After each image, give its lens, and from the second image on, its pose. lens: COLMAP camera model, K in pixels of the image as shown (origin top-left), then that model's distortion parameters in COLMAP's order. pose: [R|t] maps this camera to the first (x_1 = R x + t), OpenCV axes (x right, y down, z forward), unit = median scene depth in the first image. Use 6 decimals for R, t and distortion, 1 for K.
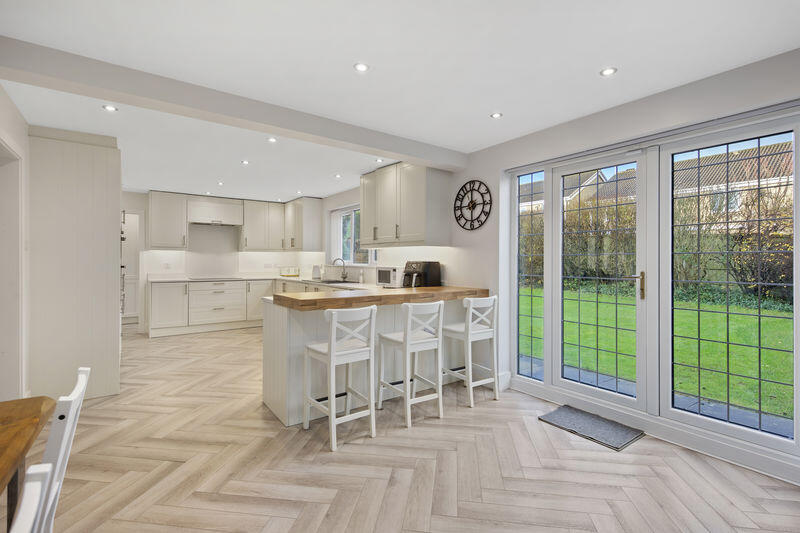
lens RADIAL K [[370.9, 0, 412.8], [0, 370.9, 263.1], [0, 0, 1]] dist [0.015162, 0.000069]
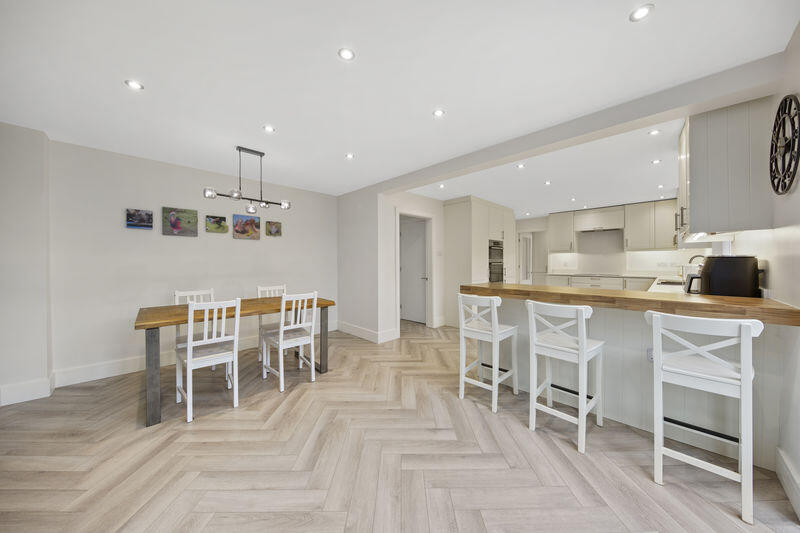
lens RADIAL K [[269.4, 0, 400.0], [0, 269.4, 266.5], [0, 0, 1]] dist [-0.000414, -0.000080]
pose [[0.129196, 0.010735, -0.991561, 0.286917], [-0.001578, 0.999942, 0.010620, 0.006499], [0.991618, 0.000193, 0.129206, 0.262852]]
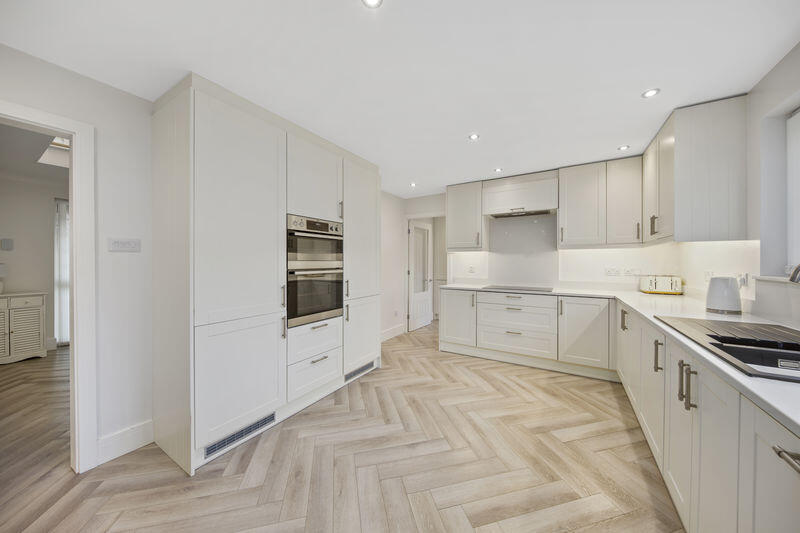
lens RADIAL K [[269.4, 0, 400.0], [0, 269.4, 266.5], [0, 0, 1]] dist [-0.000414, -0.000080]
pose [[0.350561, 0.011389, -0.936471, -0.131813], [-0.006865, 0.999930, 0.009591, -0.005224], [0.936515, 0.003066, 0.350614, 0.657748]]
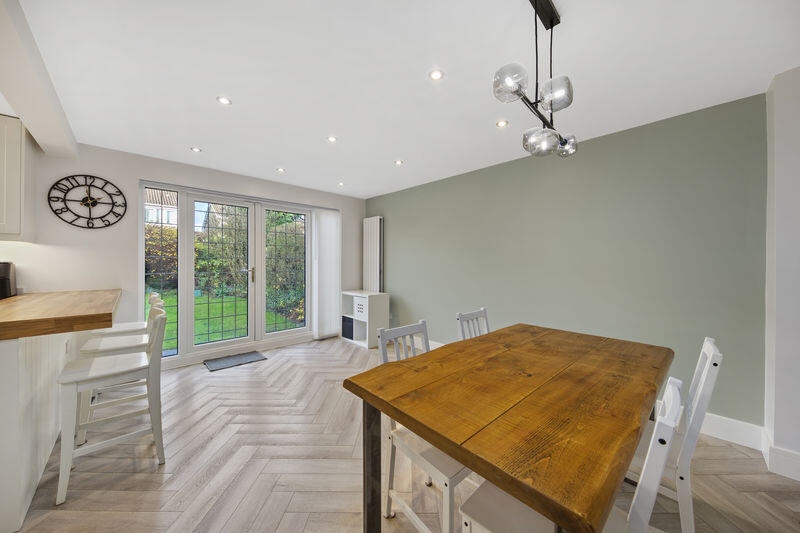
lens RADIAL K [[295.7, 0, 397.8], [0, 295.7, 257.7], [0, 0, 1]] dist [0.009771, -0.000055]
pose [[-0.107805, 0.011418, 0.994106, -0.421694], [0.000097, 0.999934, -0.011474, -0.004210], [-0.994172, -0.001140, -0.107799, 0.195796]]
